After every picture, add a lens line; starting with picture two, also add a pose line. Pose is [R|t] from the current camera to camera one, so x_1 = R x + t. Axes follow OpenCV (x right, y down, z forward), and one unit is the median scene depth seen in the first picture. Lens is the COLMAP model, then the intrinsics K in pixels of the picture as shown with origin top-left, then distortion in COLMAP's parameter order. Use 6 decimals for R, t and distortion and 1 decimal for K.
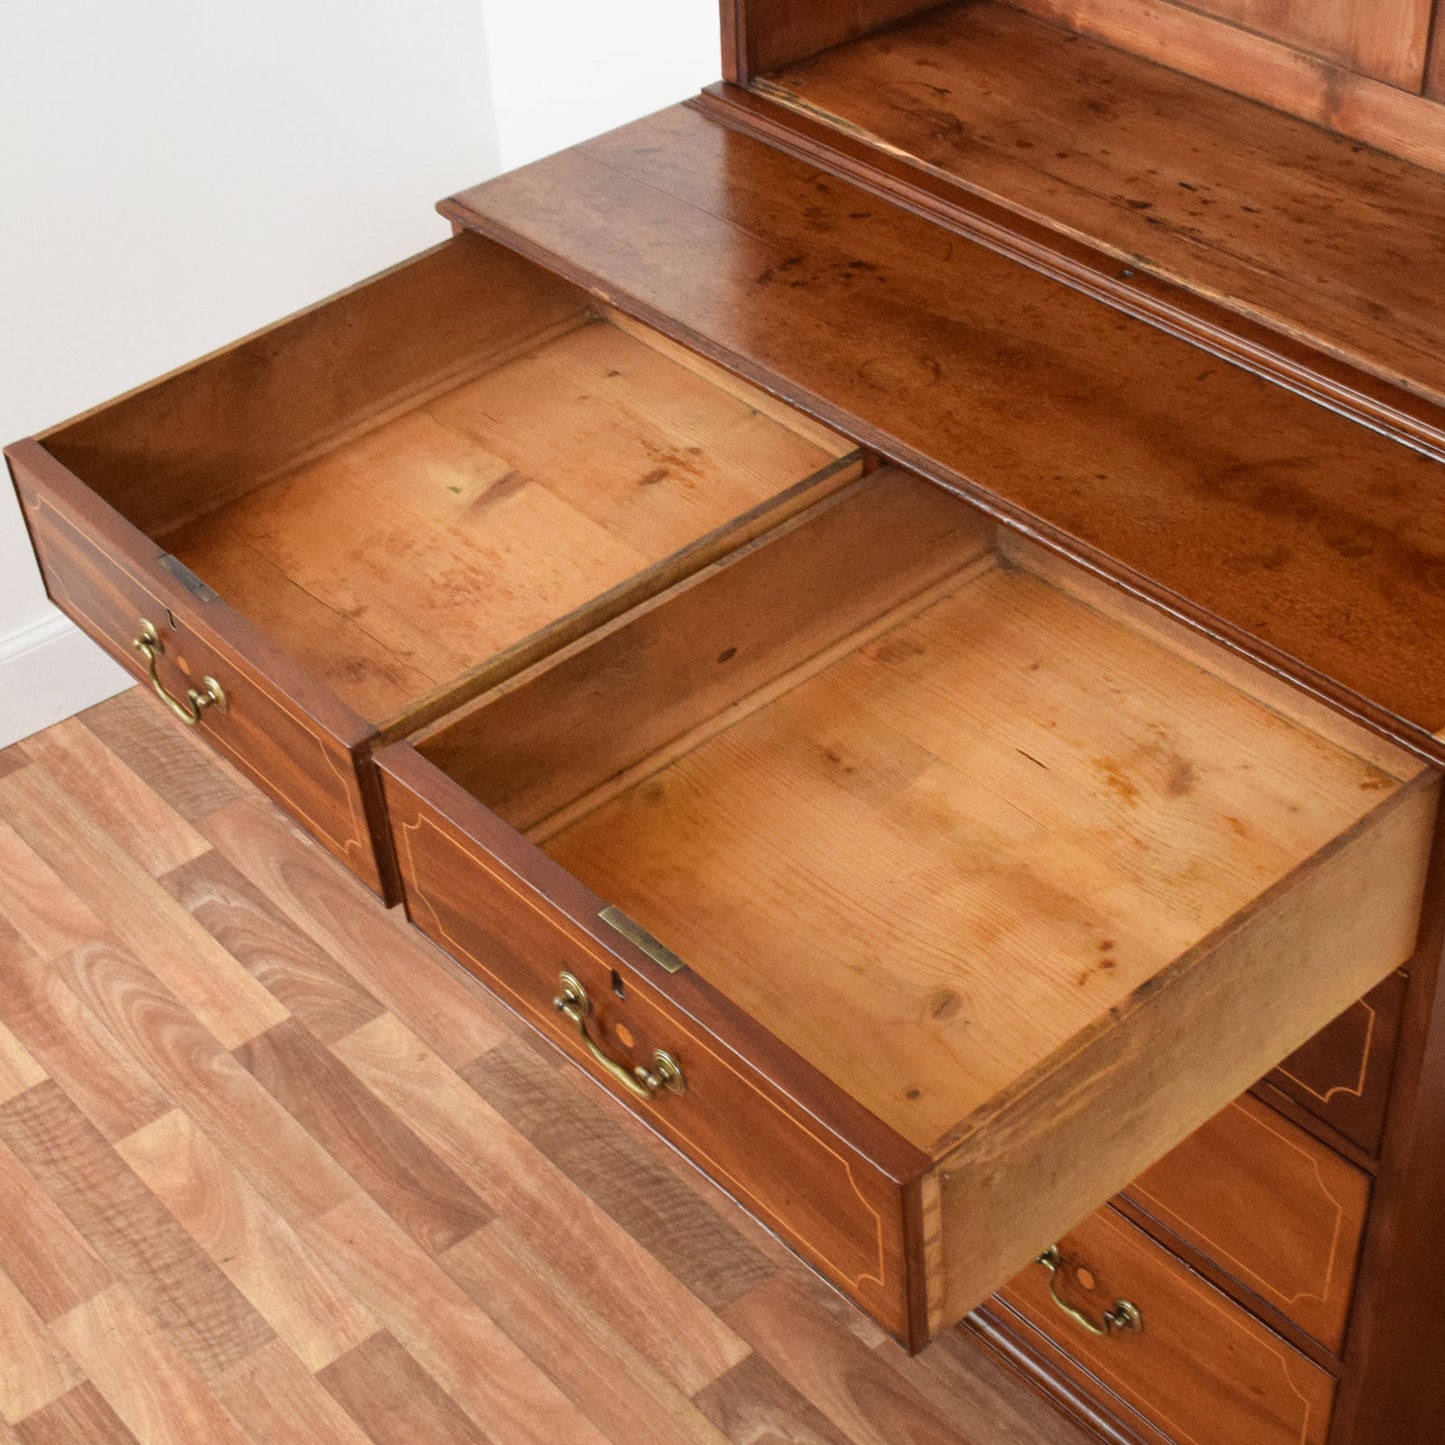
lens RADIAL K [[2583.9, 0, 716.1], [0, 2583.9, 599.0], [0, 0, 1]] dist [-0.046418, 0.000000]
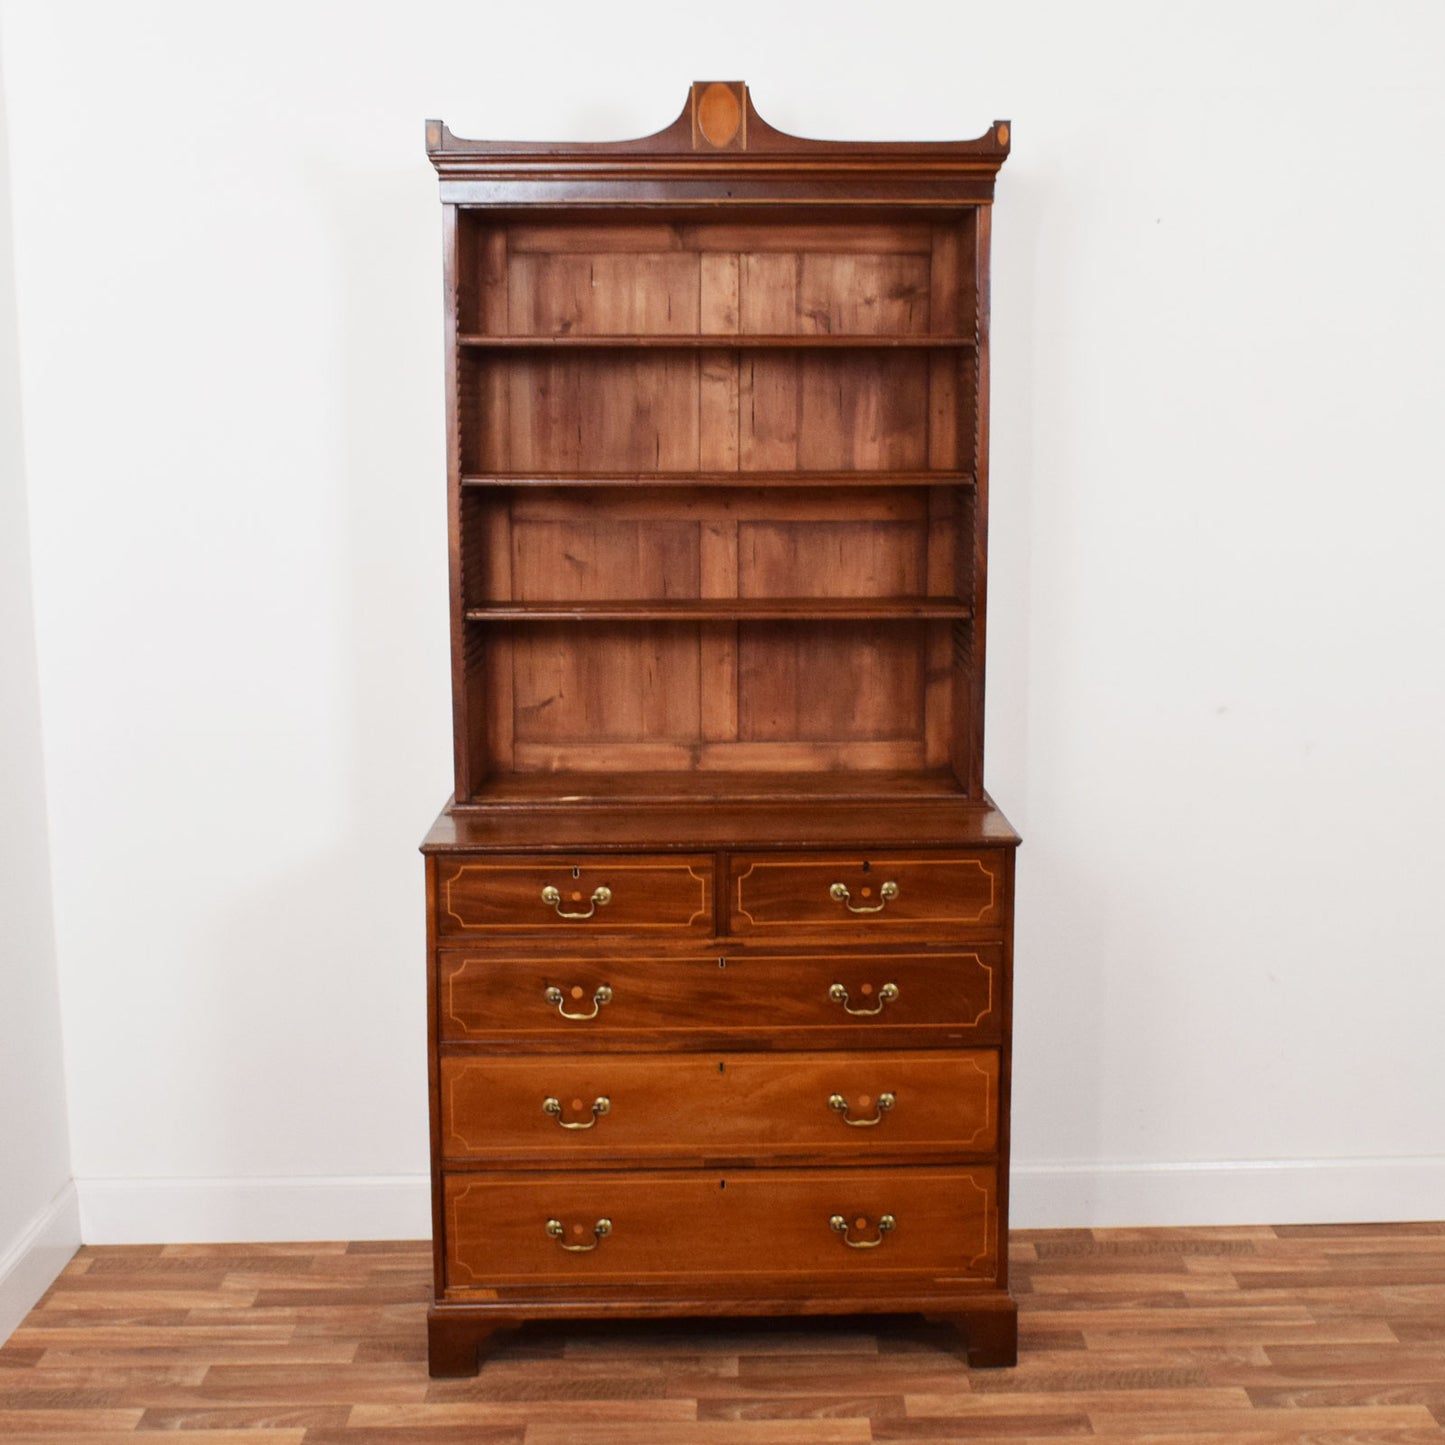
lens RADIAL K [[2065.7, 0, 765.6], [0, 2065.7, 723.2], [0, 0, 1]] dist [-0.009187, 0.000000]
pose [[0.630019, -0.079086, 0.772542, -1.145232], [0.435698, 0.859477, -0.267333, 0.307012], [-0.642840, 0.505020, 0.575944, -0.169890]]
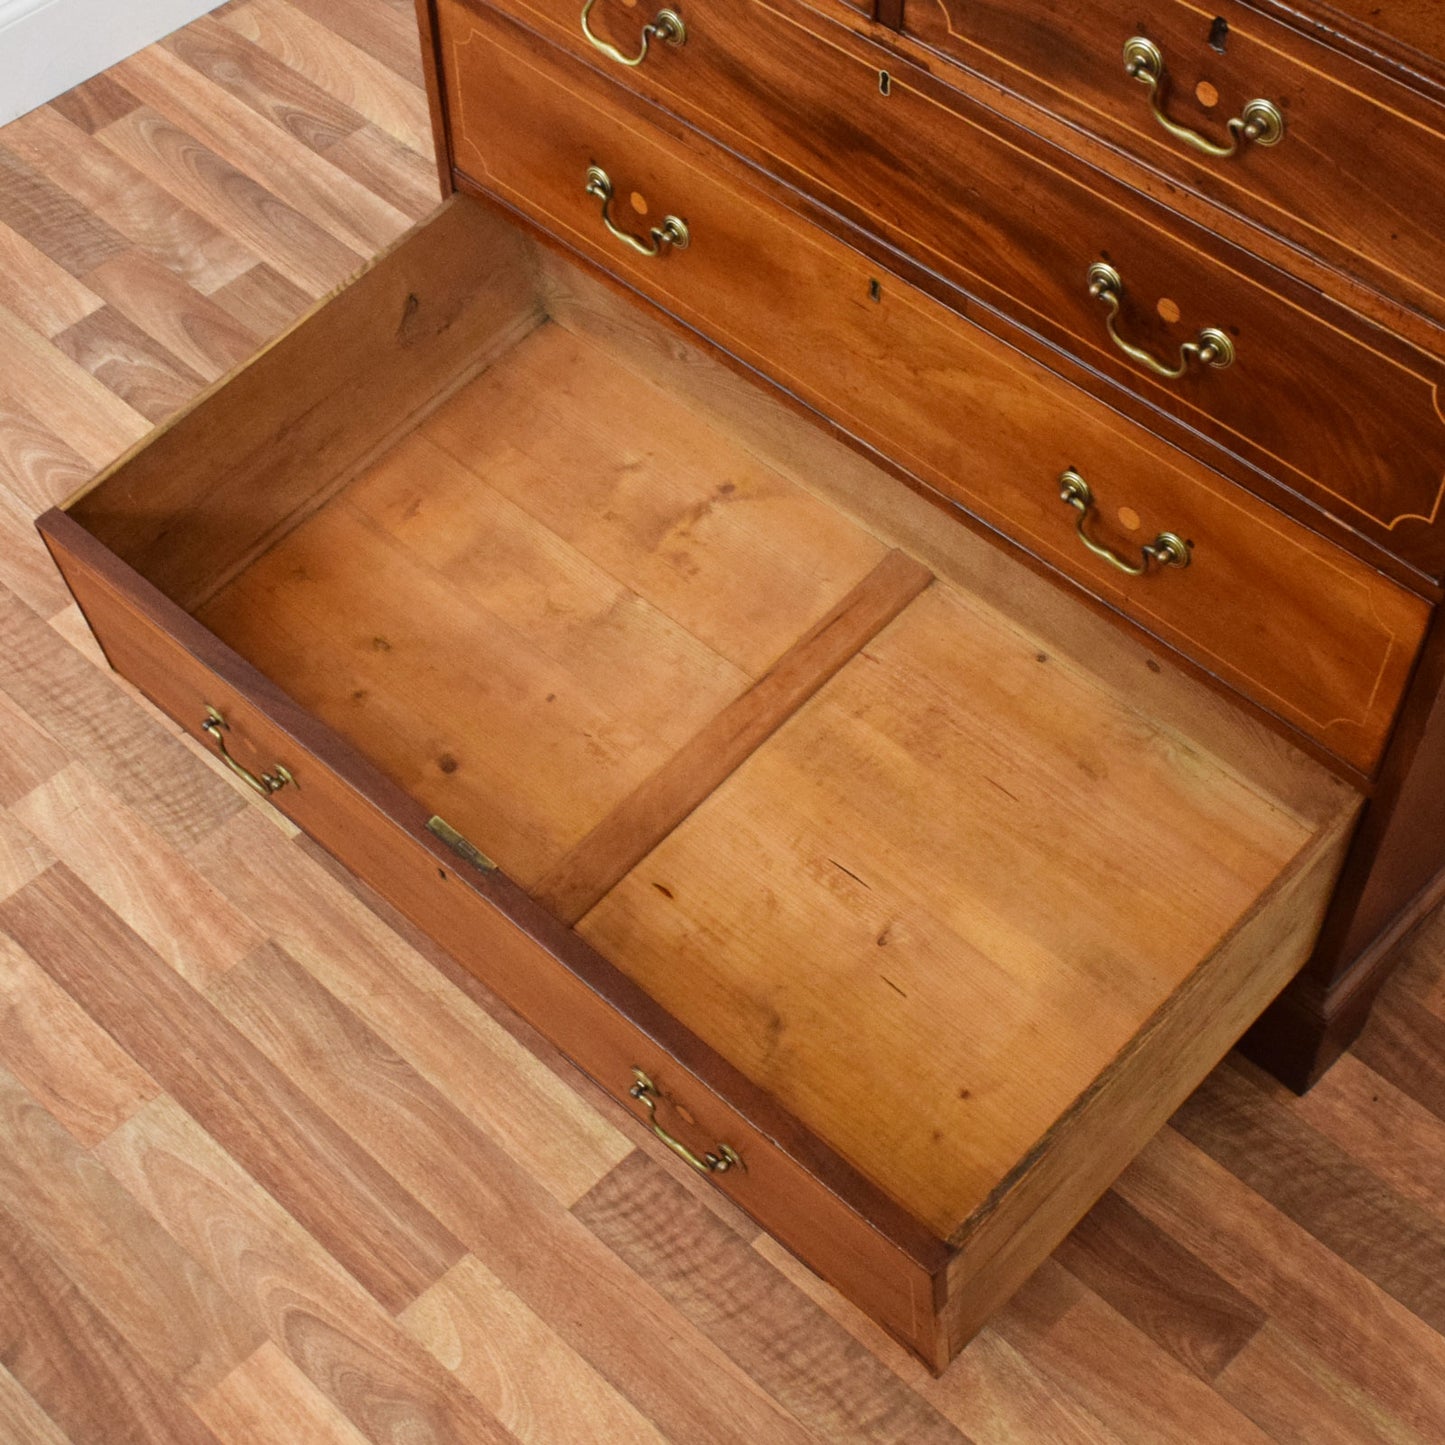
lens RADIAL K [[2389.5, 0, 756.1], [0, 2389.5, 739.6], [0, 0, 1]] dist [-0.024260, 0.000000]
pose [[0.993409, -0.061687, 0.096612, -0.068633], [0.031126, 0.956343, 0.290584, 0.003282], [-0.110320, -0.285662, 0.951959, 0.121312]]
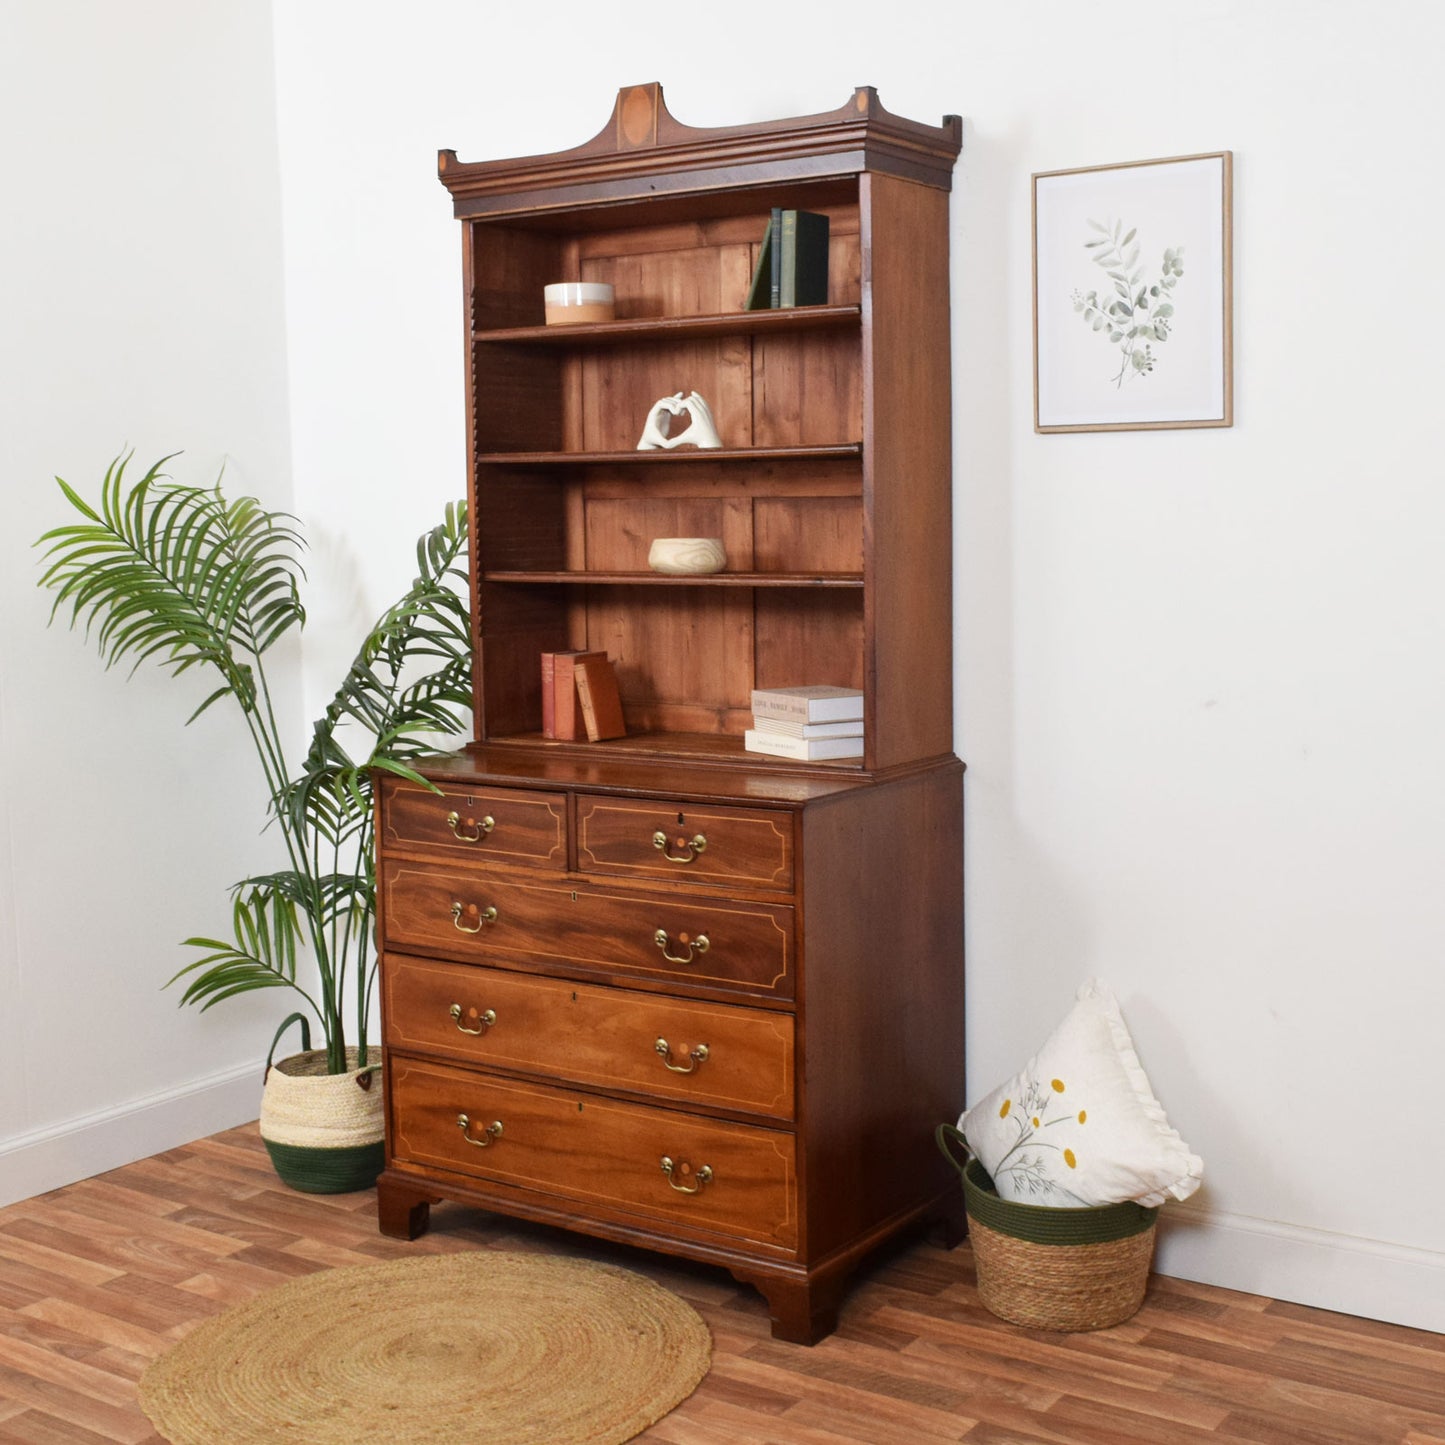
lens RADIAL K [[2008.7, 0, 728.4], [0, 2008.7, 684.7], [0, 0, 1]] dist [-0.015506, 0.000000]
pose [[0.965818, -0.001850, 0.259215, -0.255549], [0.133763, 0.860112, -0.492254, 0.712109], [-0.222044, 0.510101, 0.830959, -0.640555]]
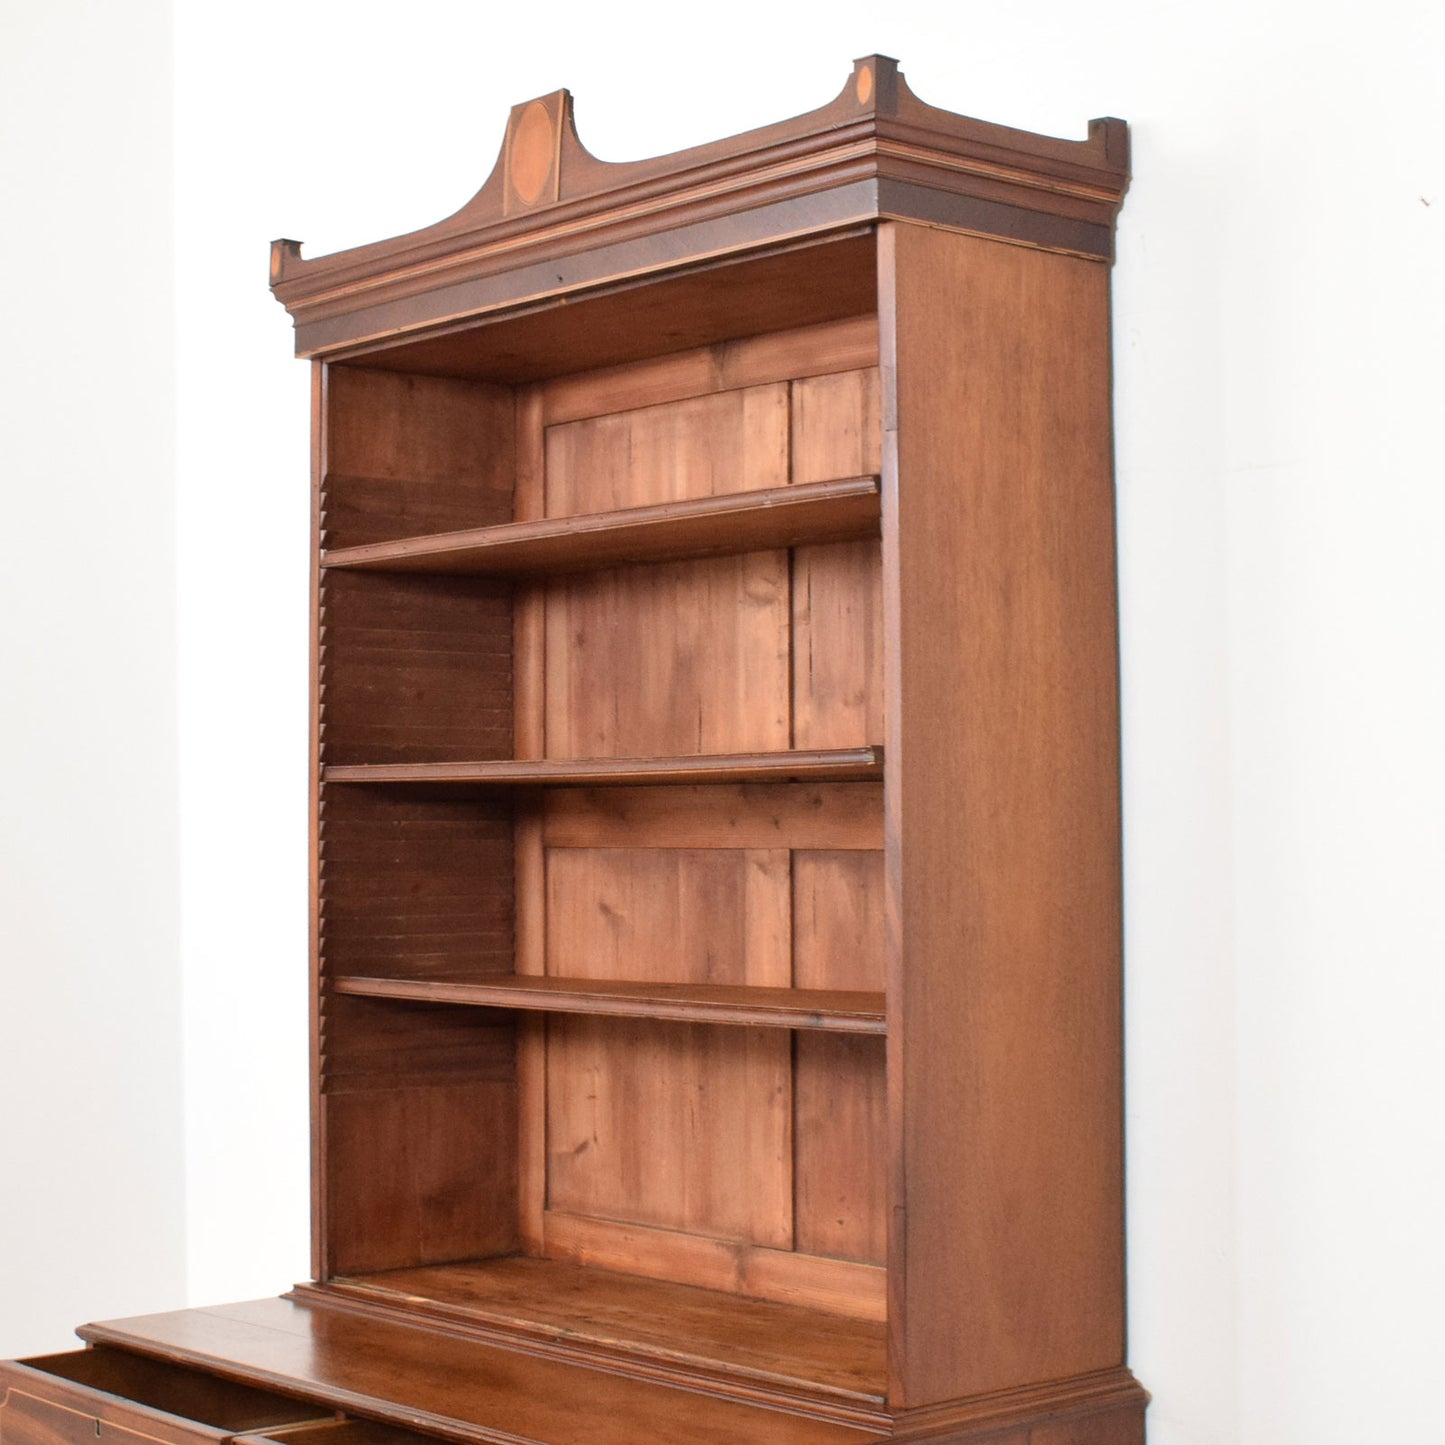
lens RADIAL K [[2787.2, 0, 678.1], [0, 2787.2, 743.2], [0, 0, 1]] dist [-0.078850, 0.000000]
pose [[0.999515, 0.031049, -0.002438, 0.188357], [-0.026157, 0.794367, -0.606874, 0.446430], [-0.016906, 0.606643, 0.794794, -0.314281]]
